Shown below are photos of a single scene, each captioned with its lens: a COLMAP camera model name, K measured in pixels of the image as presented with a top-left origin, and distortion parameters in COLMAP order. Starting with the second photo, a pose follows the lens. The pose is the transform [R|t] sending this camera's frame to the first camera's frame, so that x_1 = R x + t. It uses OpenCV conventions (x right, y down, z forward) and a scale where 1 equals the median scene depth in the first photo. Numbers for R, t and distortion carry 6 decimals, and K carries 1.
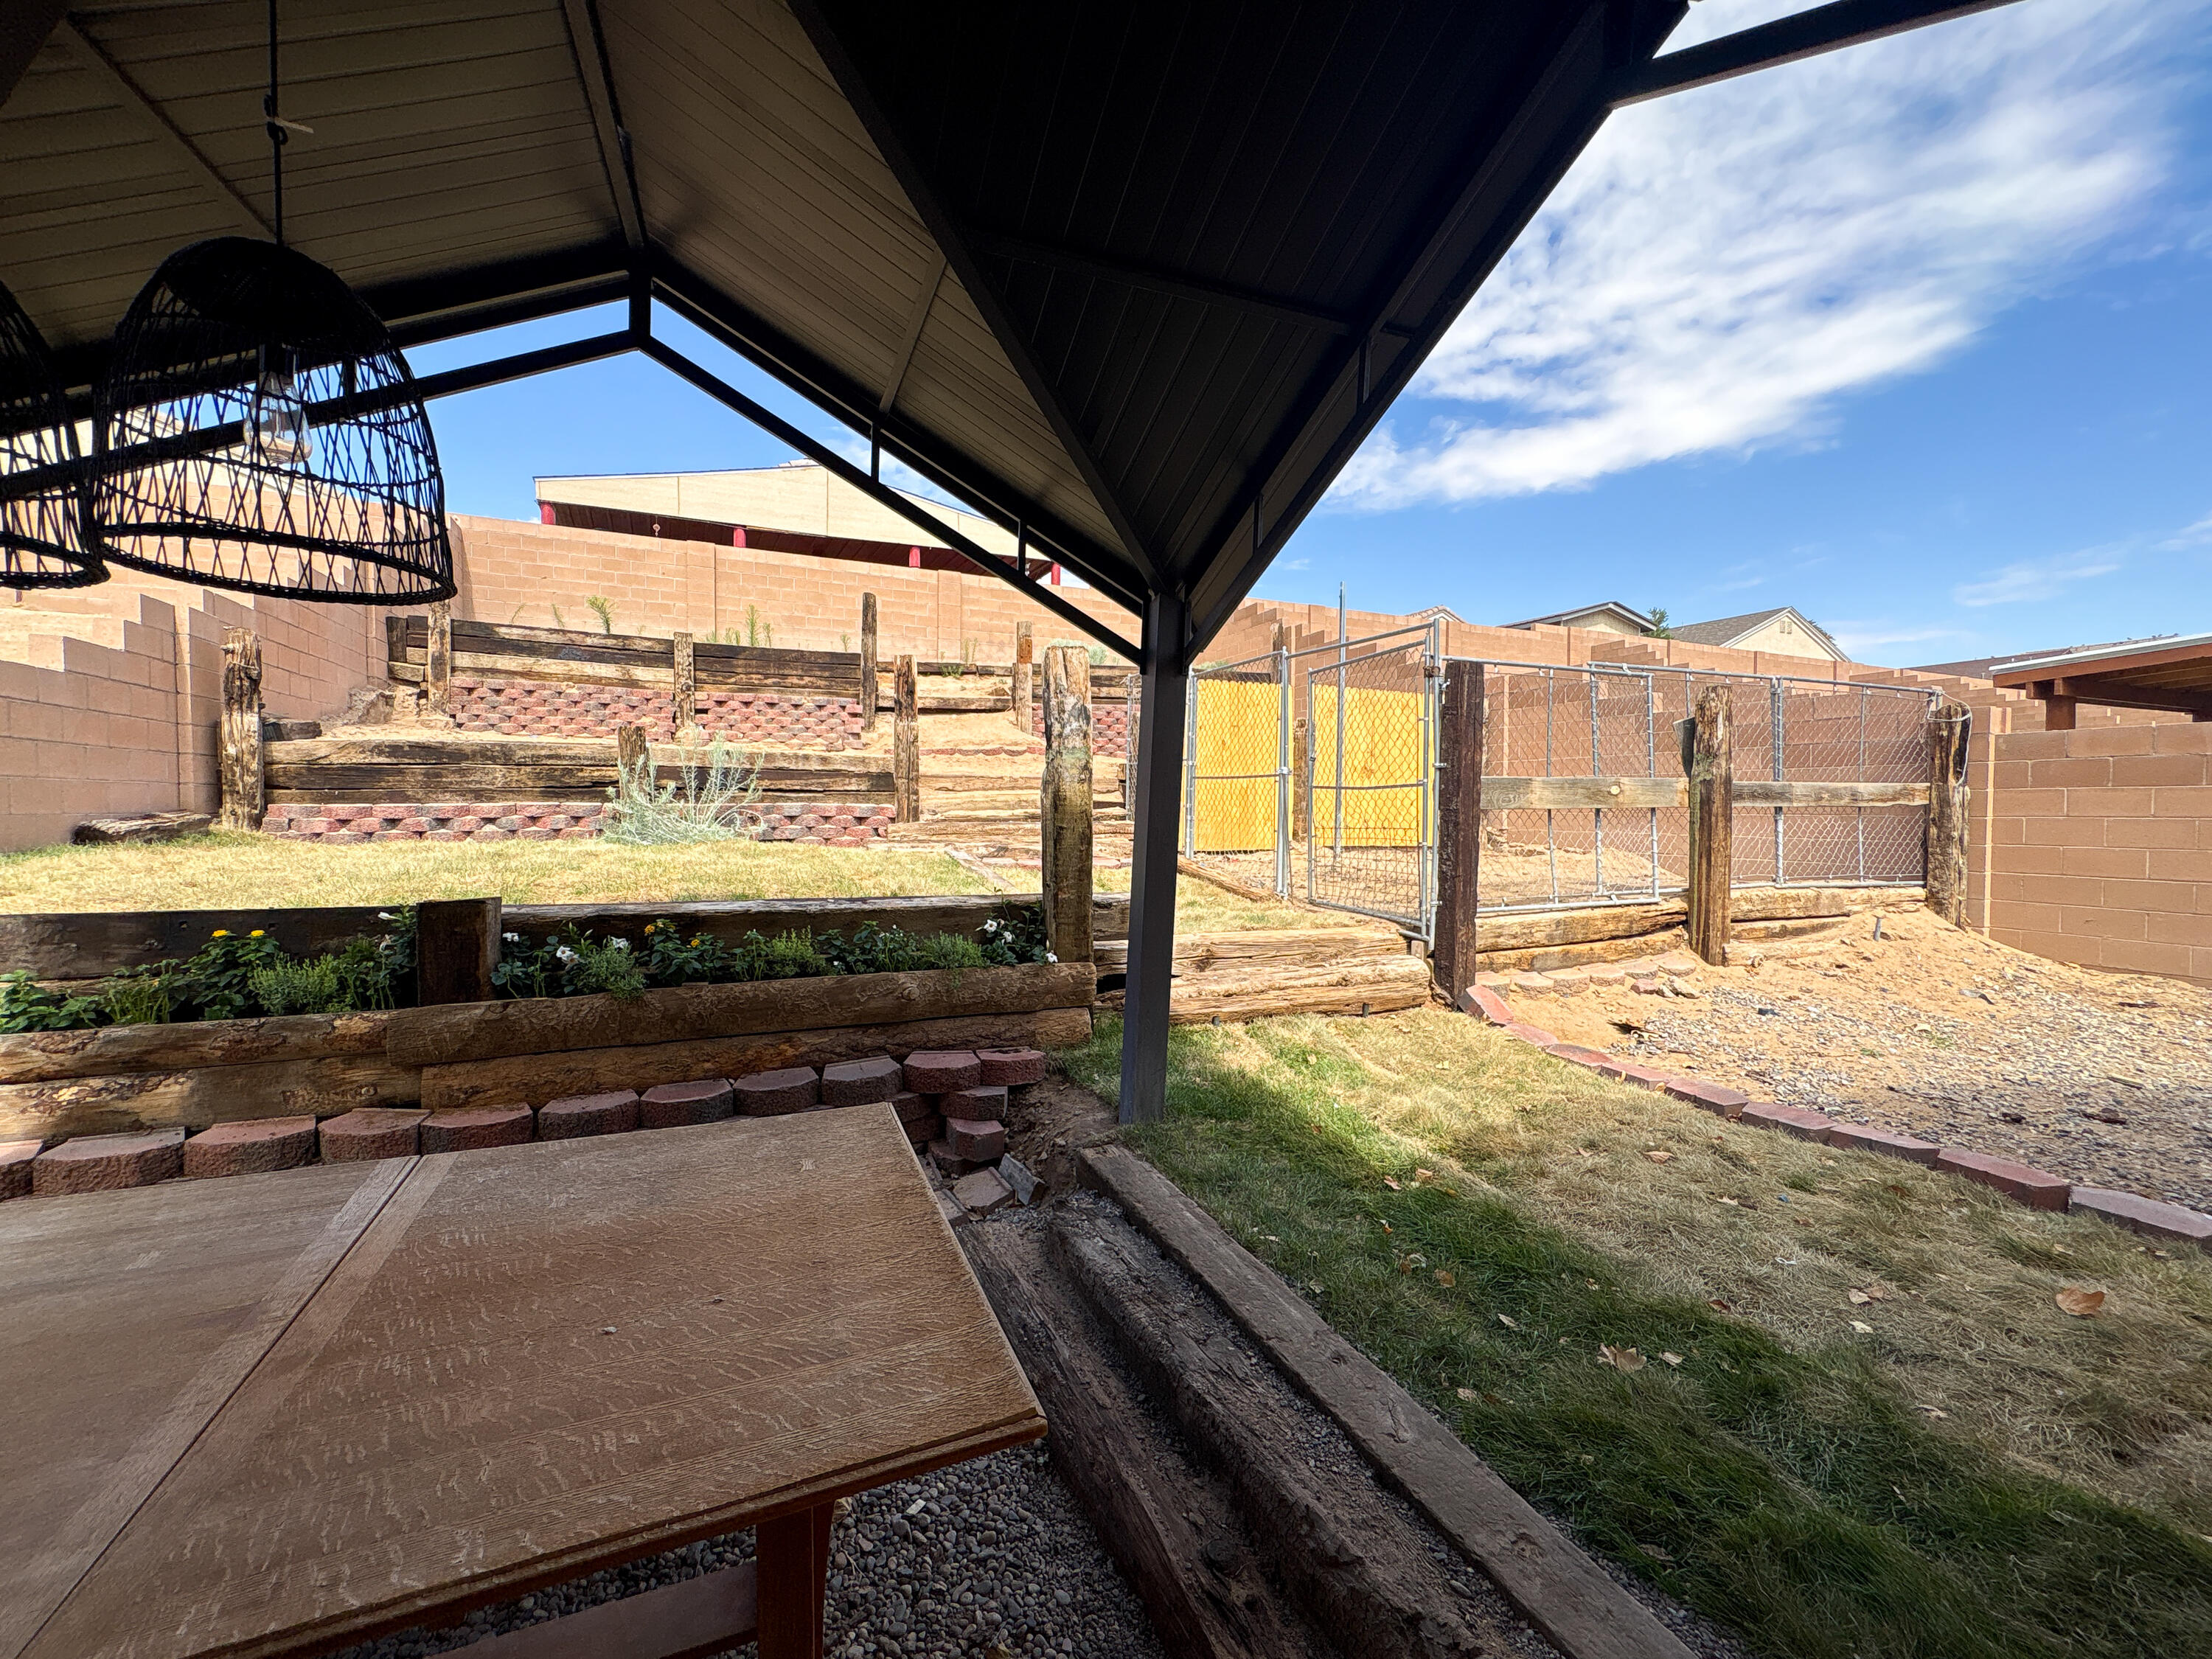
lens RADIAL K [[884.3, 0, 1106.0], [0, 884.3, 829.5], [0, 0, 1]] dist [0.000520, -0.000051]
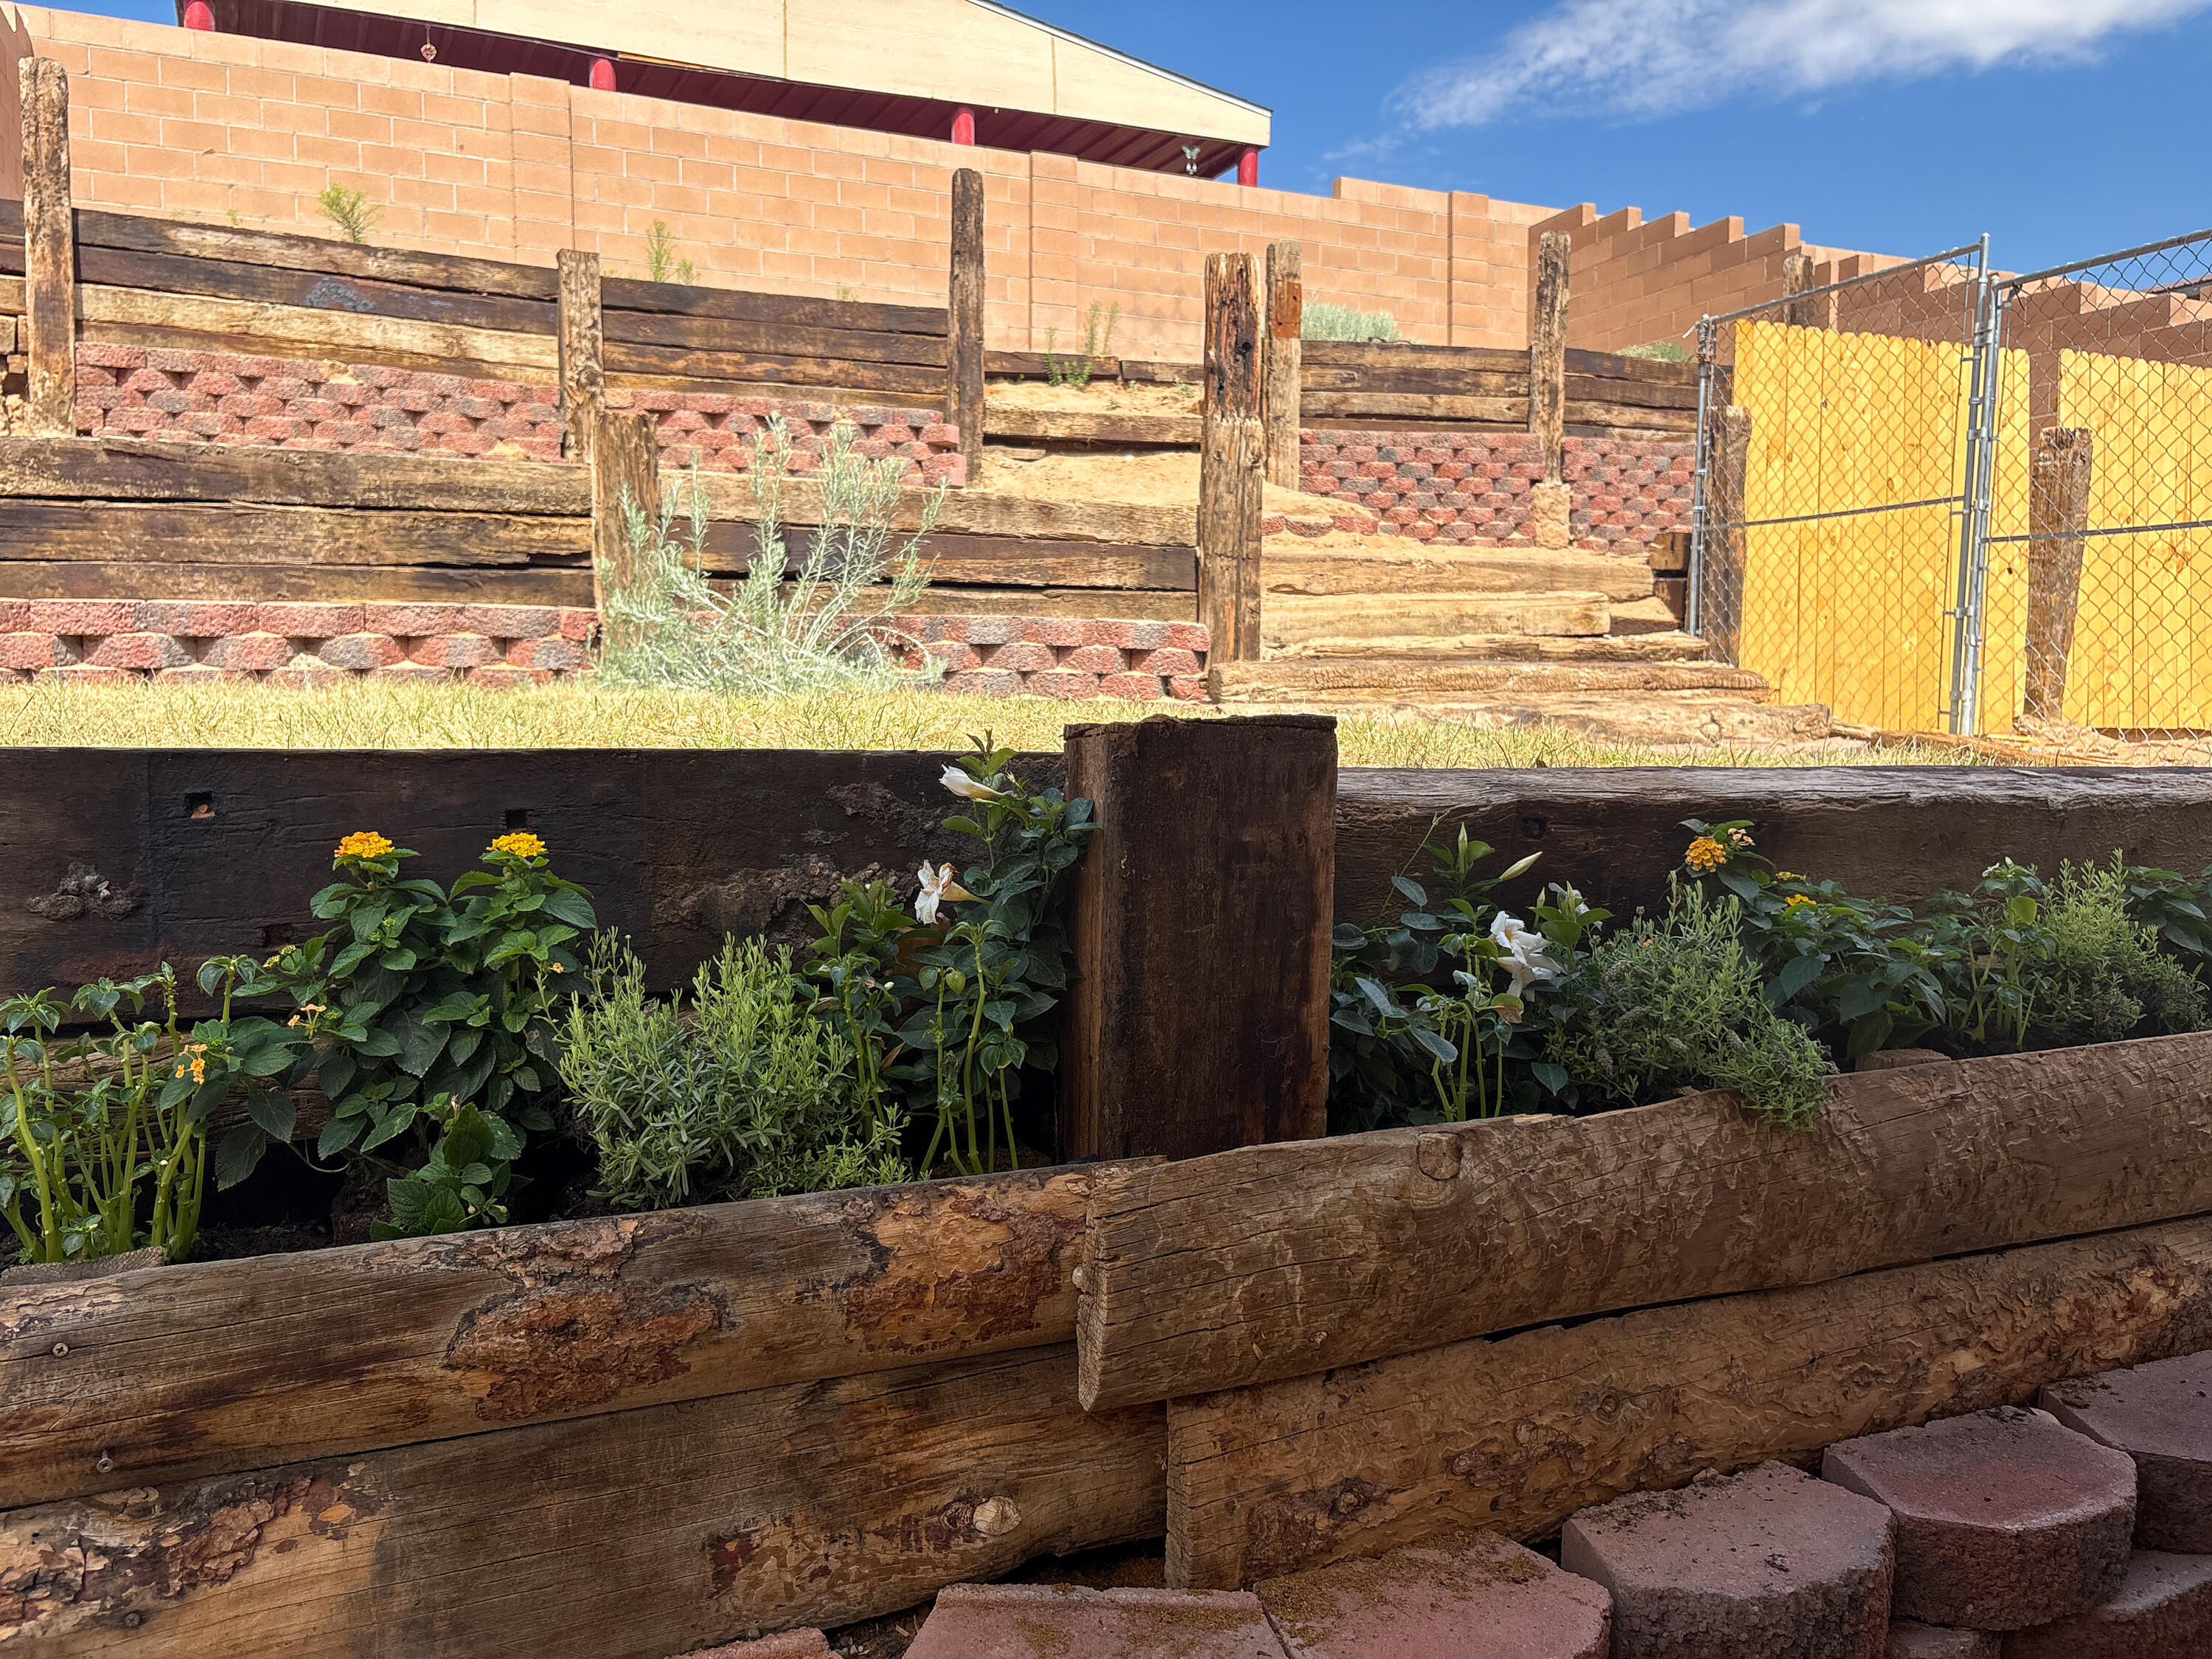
lens RADIAL K [[1677.5, 0, 1106.0], [0, 1677.5, 829.5], [0, 0, 1]] dist [0.057308, -0.069955]
pose [[0.999977, -0.002994, -0.006163, -0.338867], [0.003293, 0.998792, 0.049020, 0.038677], [0.006009, -0.049039, 0.998779, 0.237076]]
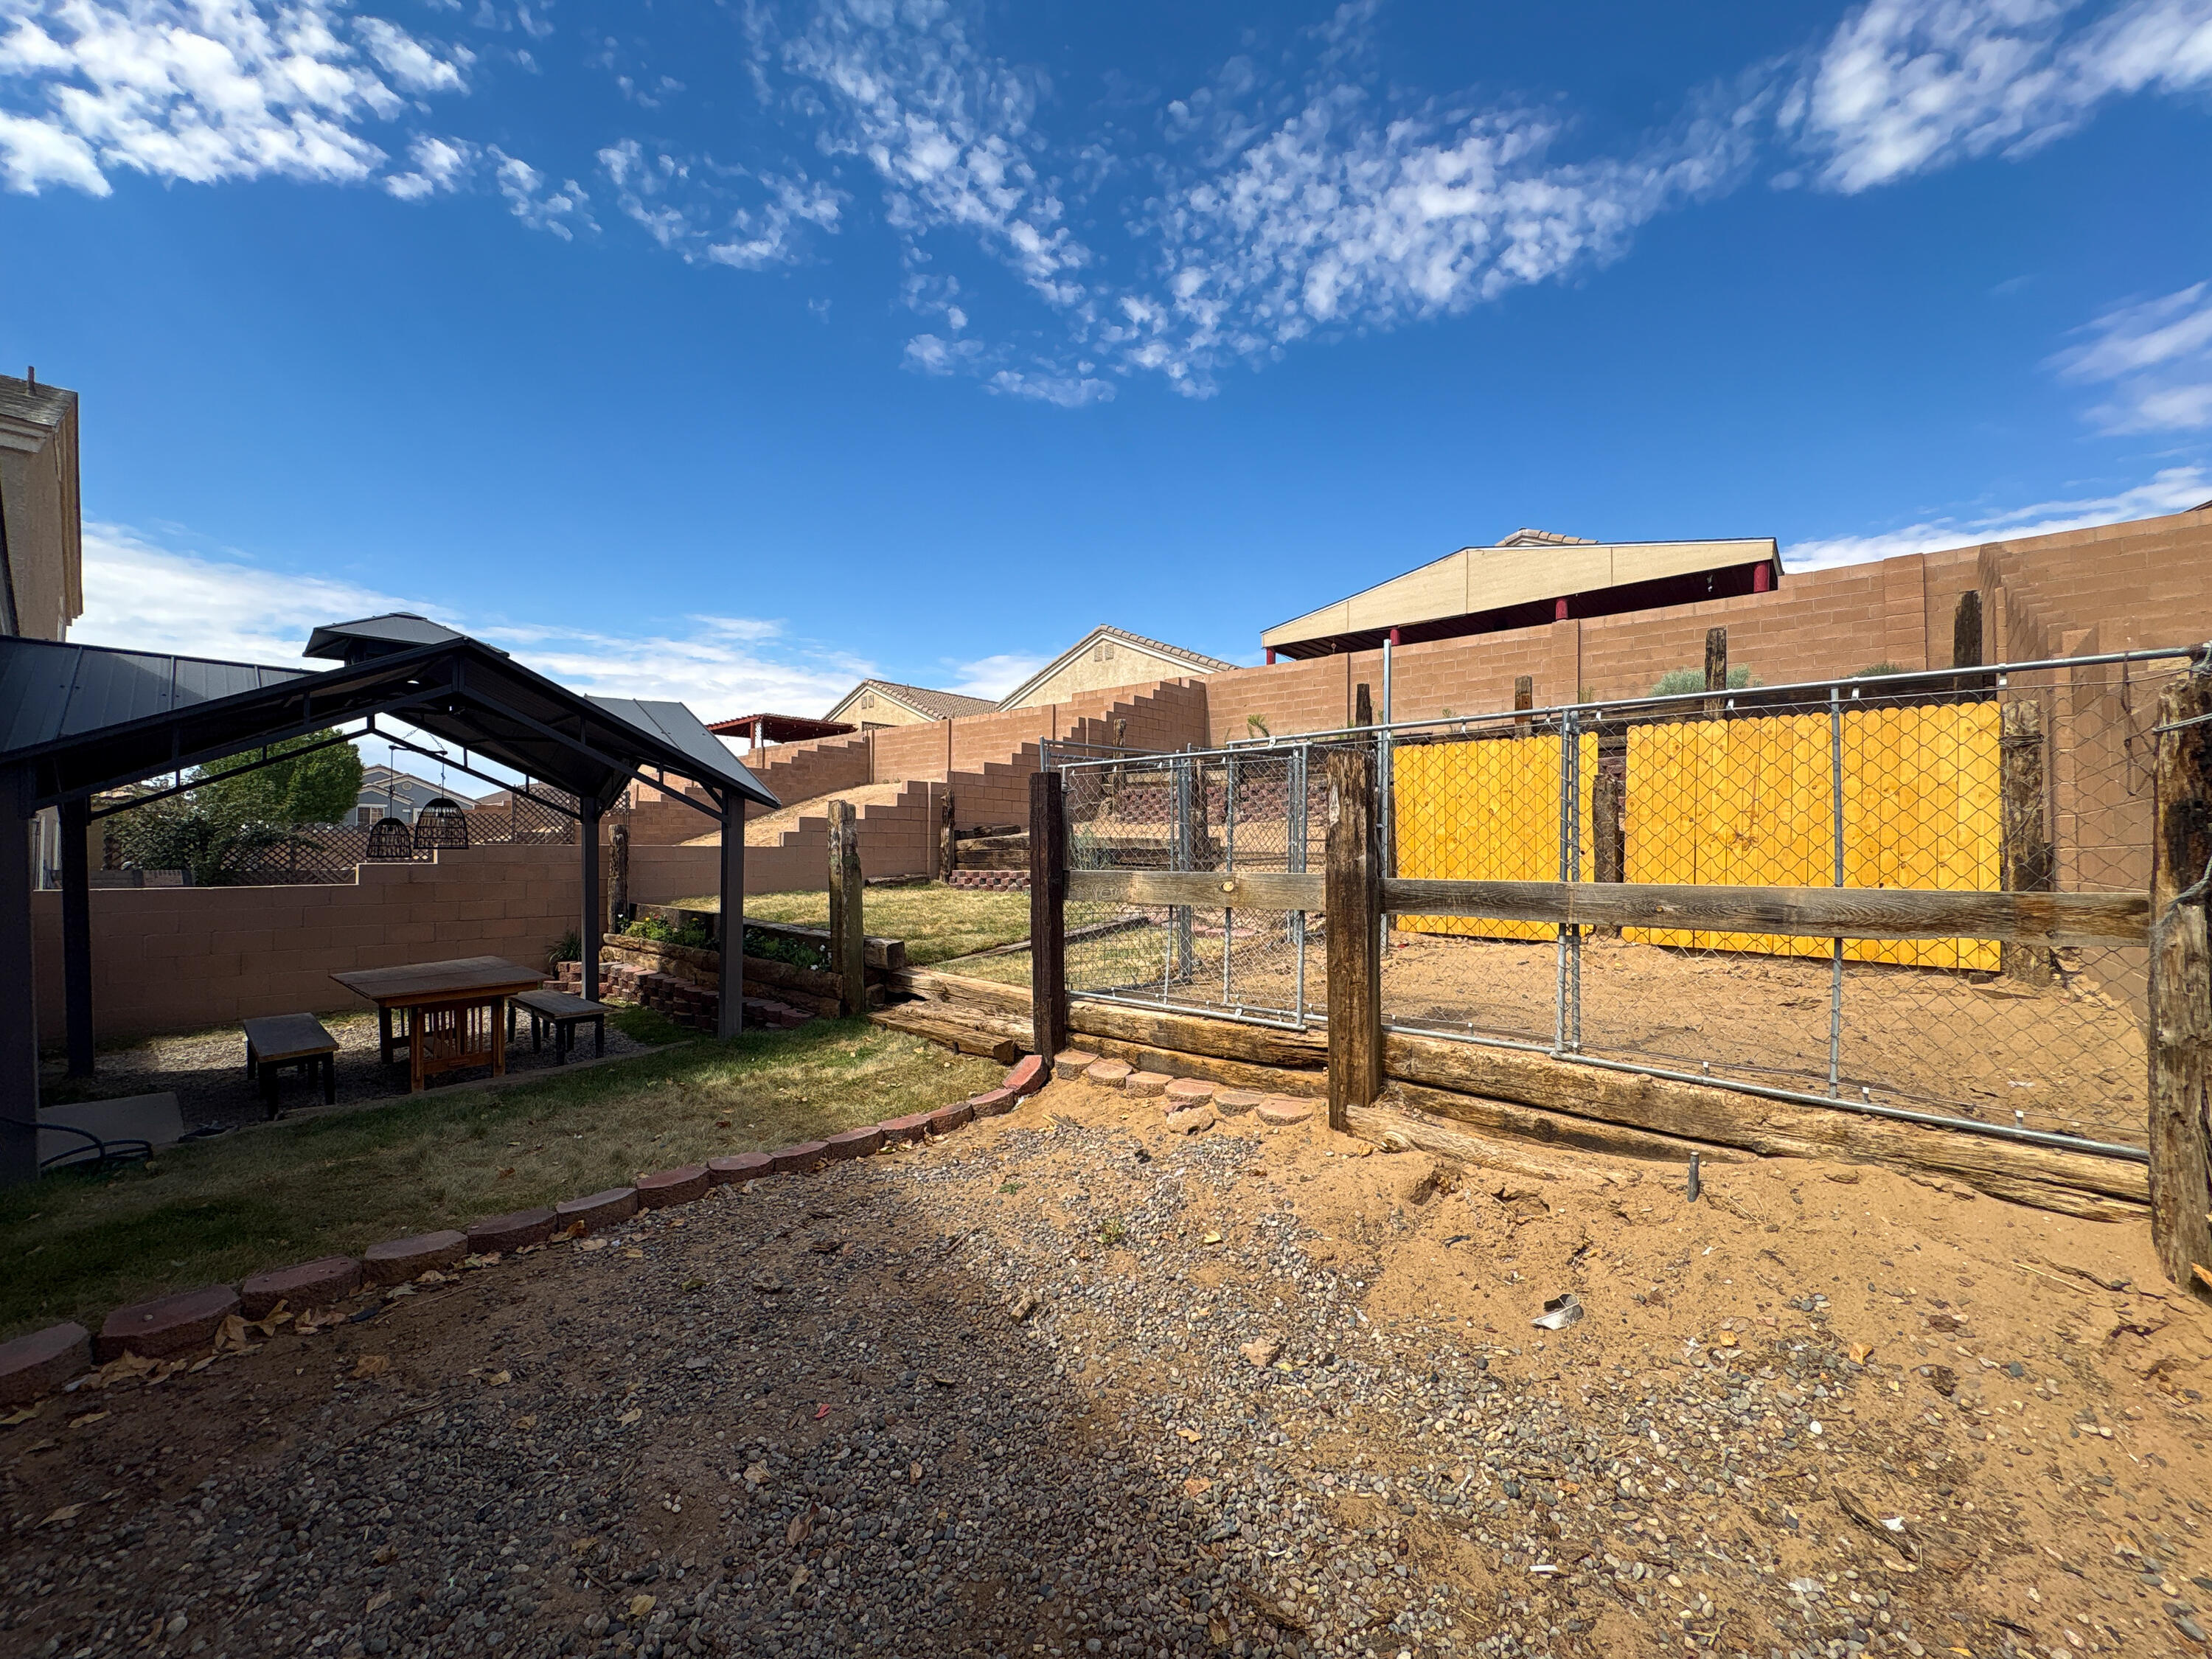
lens RADIAL K [[880.4, 0, 1106.0], [0, 880.4, 829.5], [0, 0, 1]] dist [0.006269, 0.000179]
pose [[0.429042, -0.022647, -0.903001, 1.045320], [-0.028808, 0.998834, -0.038739, -0.051565], [0.902825, 0.042634, 0.427889, 0.406418]]
